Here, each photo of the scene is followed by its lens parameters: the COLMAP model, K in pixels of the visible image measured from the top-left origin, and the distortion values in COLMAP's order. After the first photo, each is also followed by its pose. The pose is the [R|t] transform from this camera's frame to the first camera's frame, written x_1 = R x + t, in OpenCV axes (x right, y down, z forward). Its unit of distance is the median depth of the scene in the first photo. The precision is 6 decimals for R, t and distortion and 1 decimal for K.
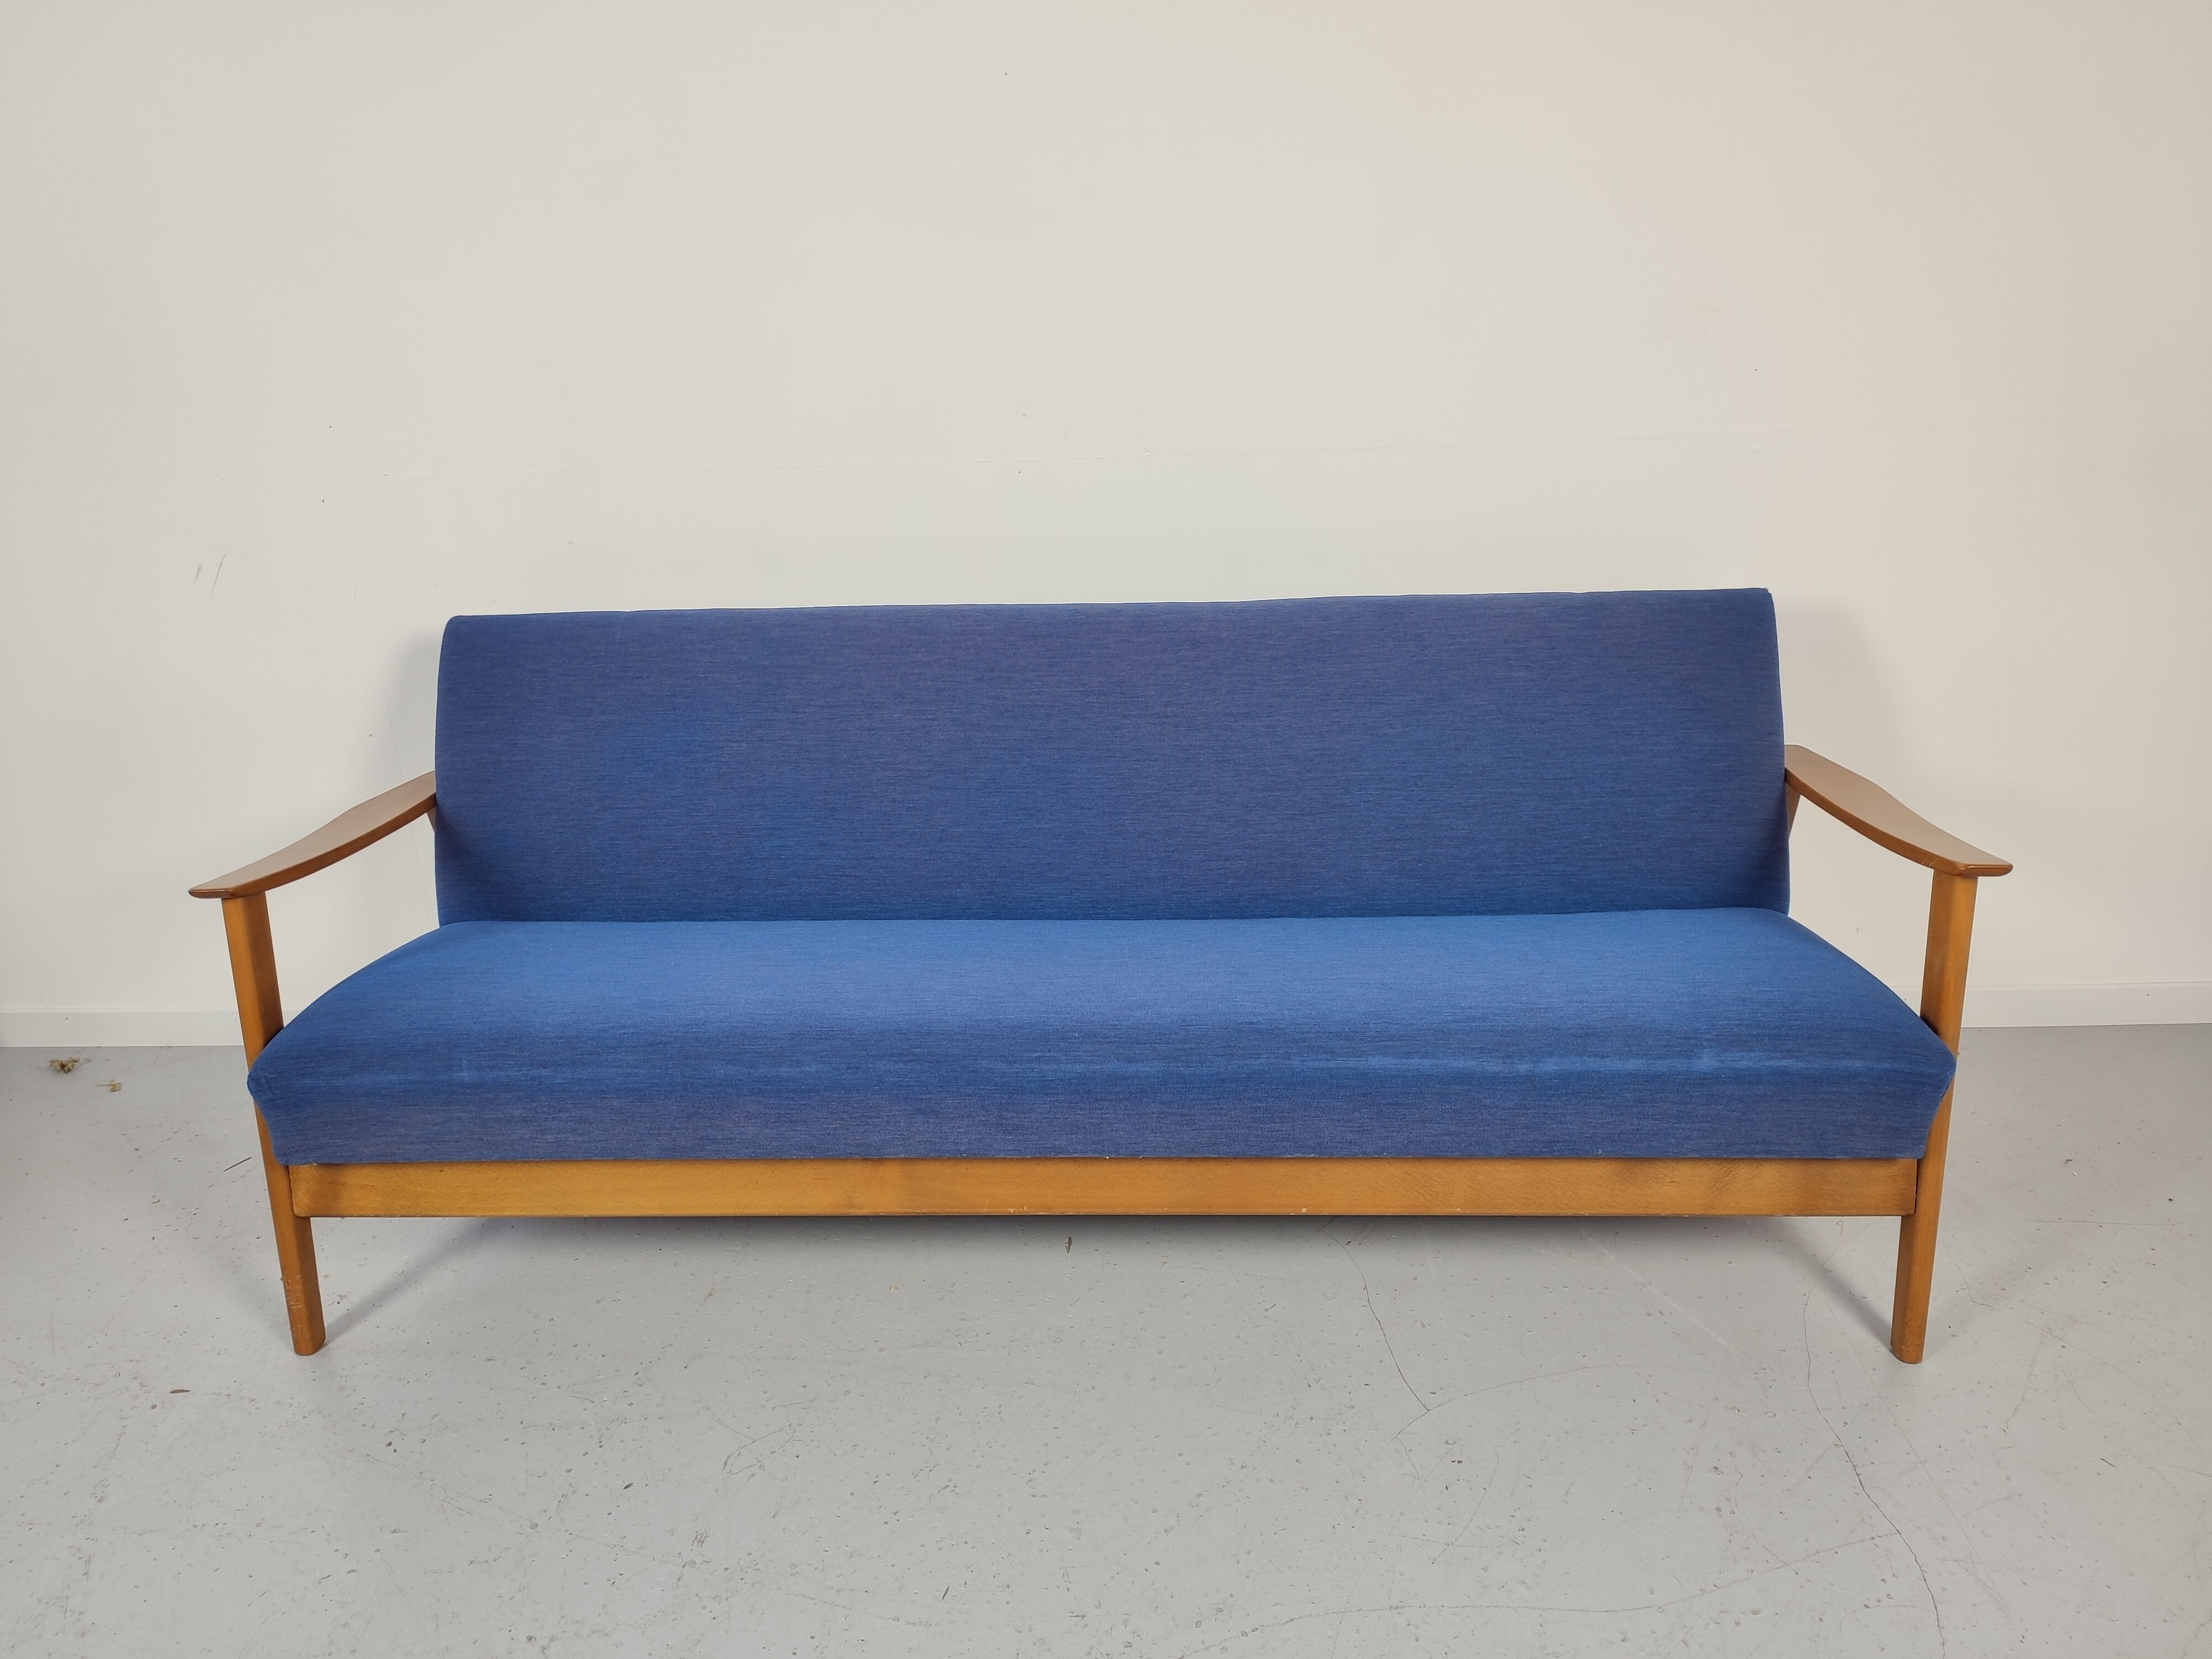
lens RADIAL K [[1681.0, 0, 1103.0], [0, 1681.0, 852.1], [0, 0, 1]] dist [0.064752, -0.078156]
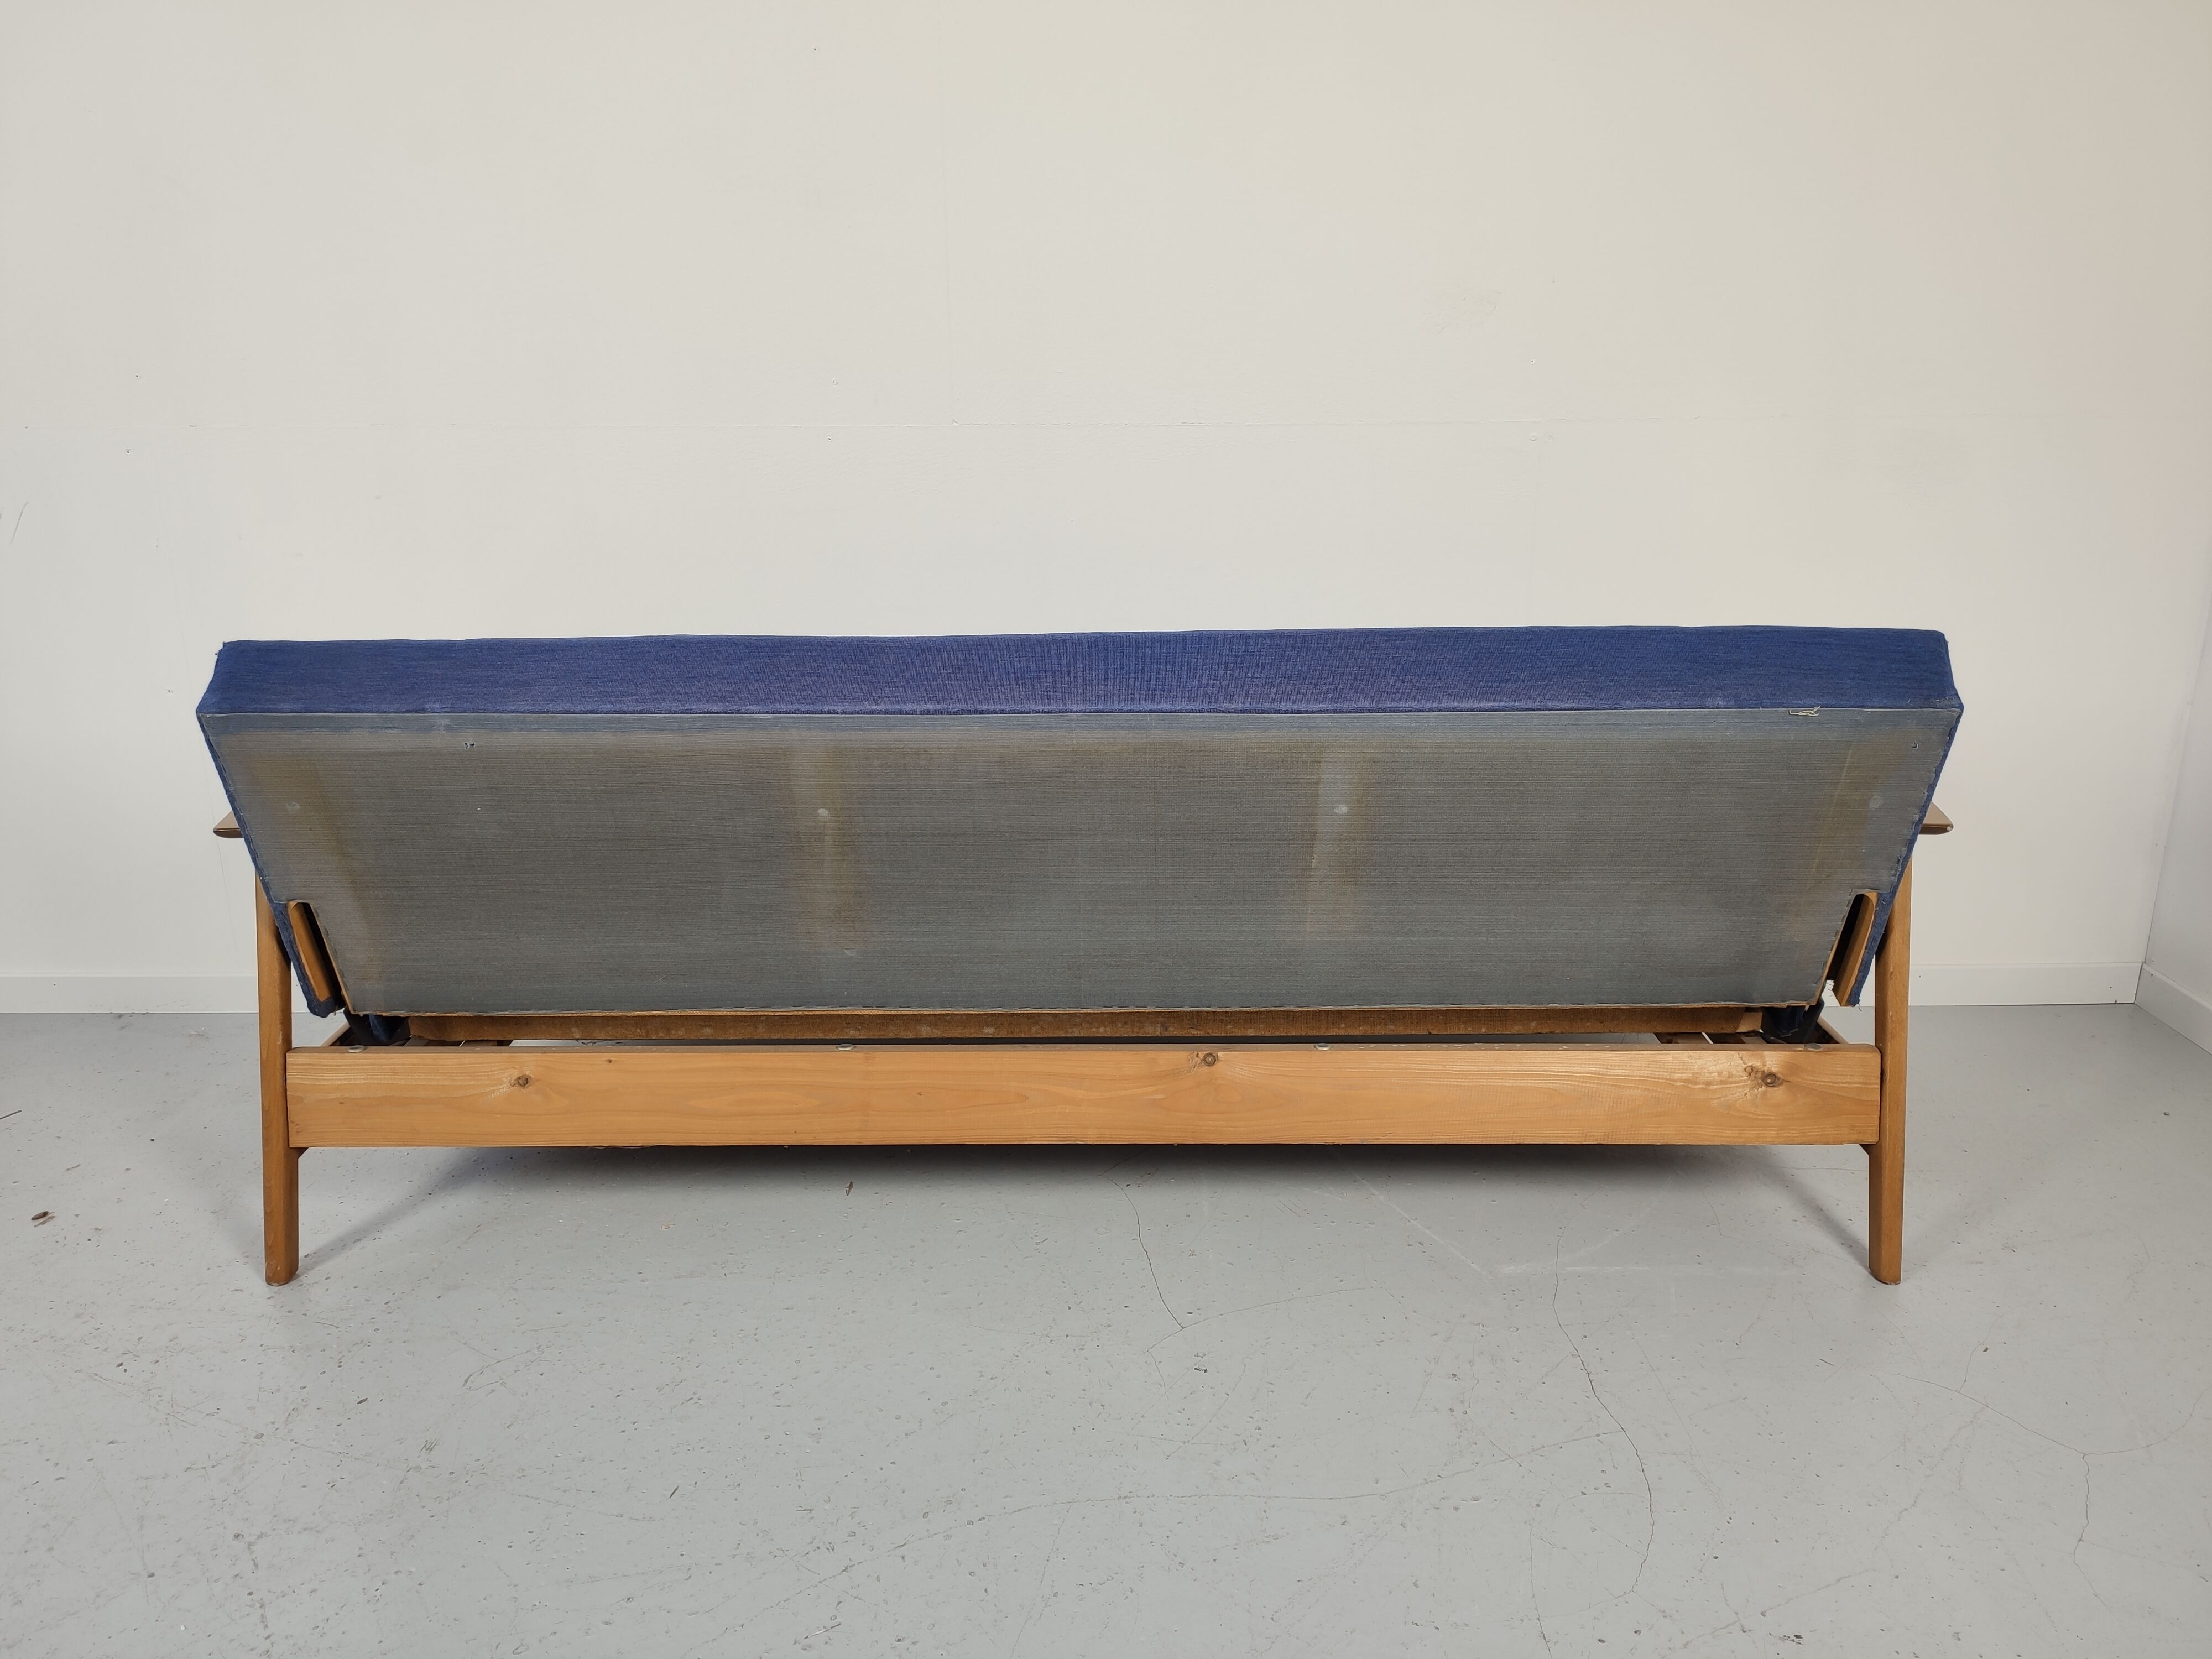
lens RADIAL K [[1681.0, 0, 1101.3], [0, 1681.0, 841.3], [0, 0, 1]] dist [0.064752, -0.078156]
pose [[0.998550, 0.015903, 0.051428, 0.087795], [-0.012729, 0.998028, -0.061474, 0.103372], [-0.052304, 0.060731, 0.996783, -0.018965]]
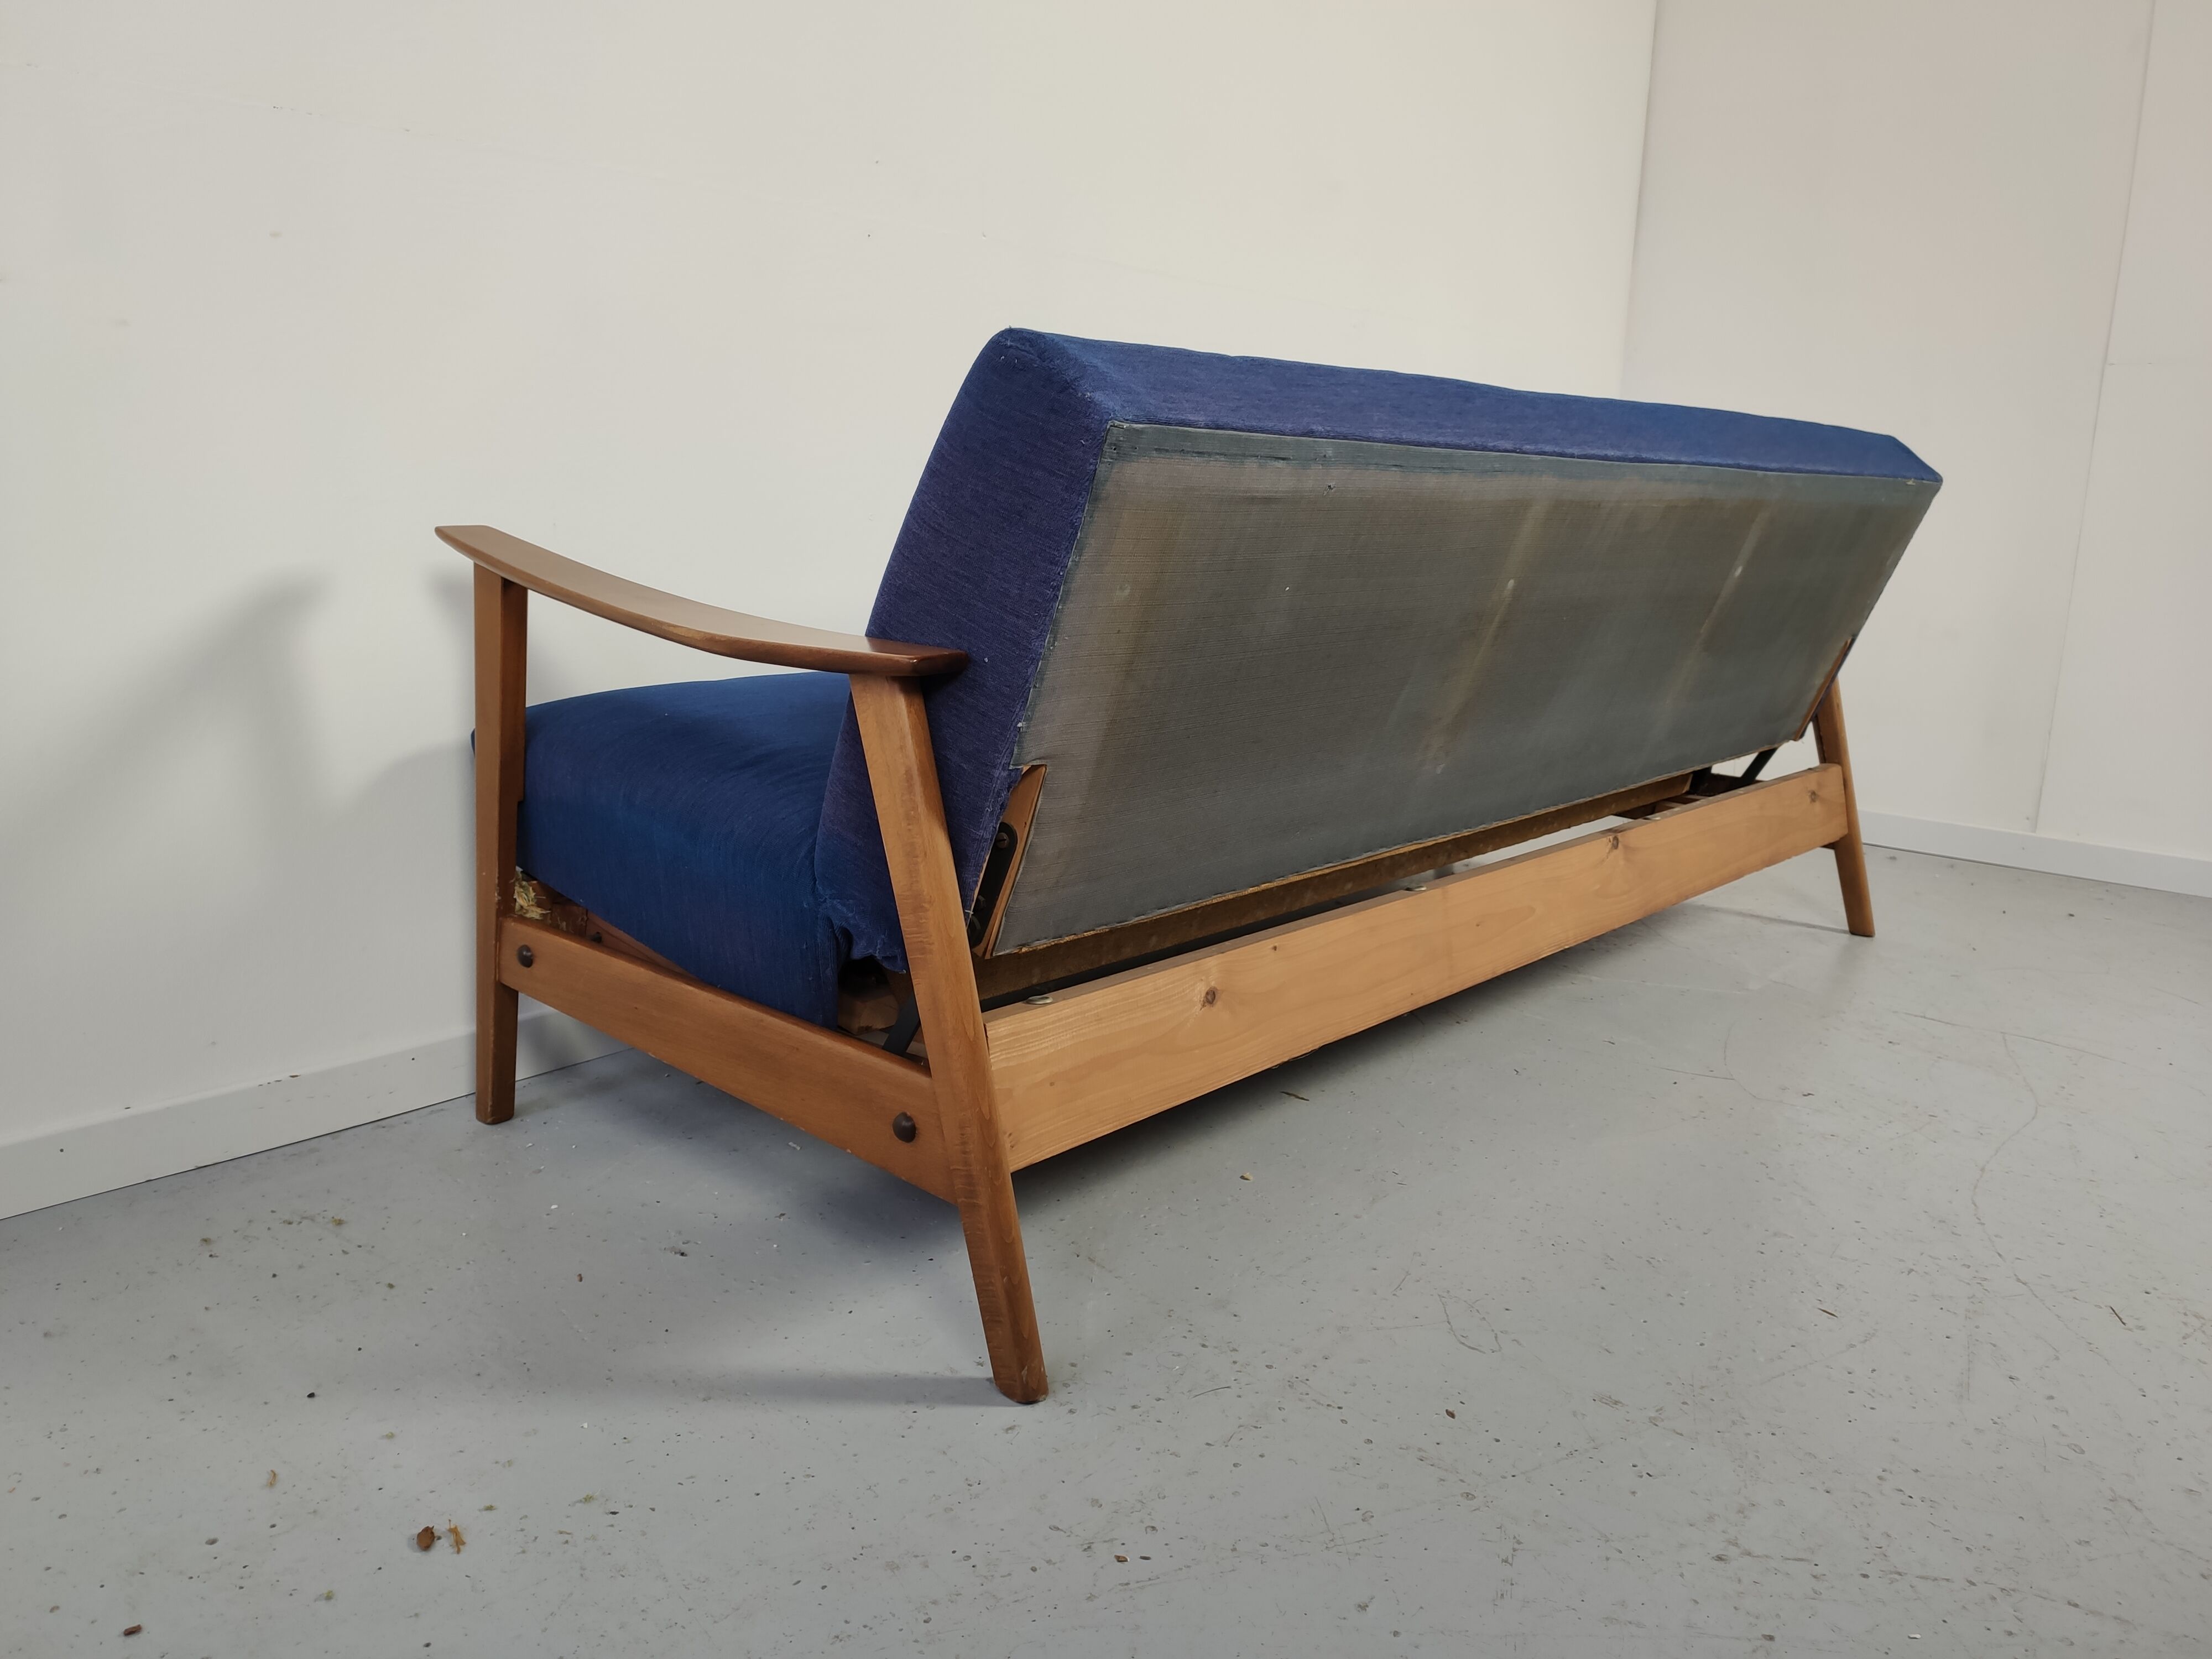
lens RADIAL K [[1681.0, 0, 1111.7], [0, 1681.0, 831.5], [0, 0, 1]] dist [0.064752, -0.078156]
pose [[0.604055, -0.099604, 0.790694, -0.843851], [0.224590, 0.973222, -0.048980, 0.147989], [-0.764642, 0.207168, 0.610249, 0.629683]]
